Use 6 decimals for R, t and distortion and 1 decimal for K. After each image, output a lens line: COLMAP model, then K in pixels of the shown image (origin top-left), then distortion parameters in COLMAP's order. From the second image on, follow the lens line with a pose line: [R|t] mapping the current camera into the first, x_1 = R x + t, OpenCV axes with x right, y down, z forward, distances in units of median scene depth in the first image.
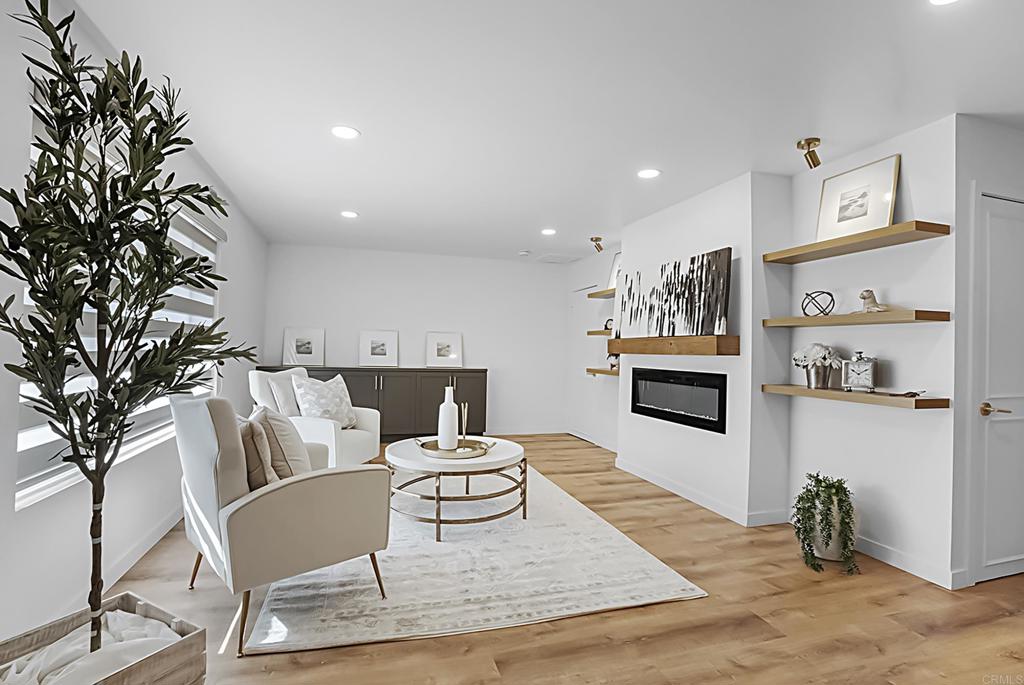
lens RADIAL K [[506.8, 0, 512.0], [0, 506.8, 342.5], [0, 0, 1]] dist [-0.002033, 0.001785]
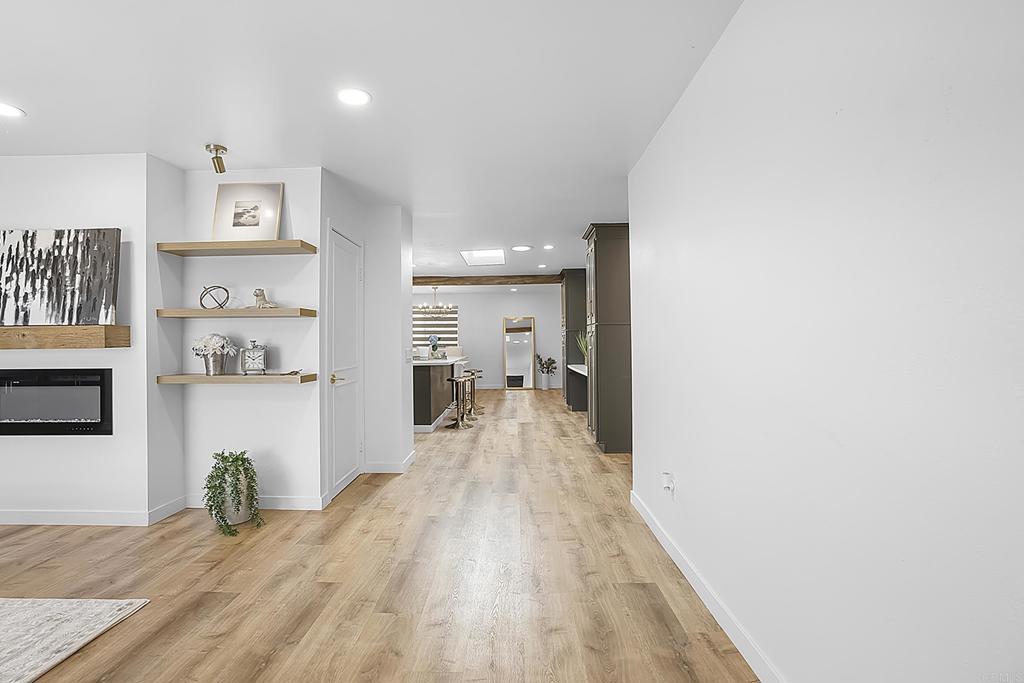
lens RADIAL K [[506.8, 0, 512.0], [0, 506.8, 341.5], [0, 0, 1]] dist [-0.002033, 0.001785]
pose [[0.329366, -0.021950, 0.943947, -0.221068], [0.002887, 0.999748, 0.022241, -0.004073], [-0.944198, -0.004601, 0.329347, 0.040465]]
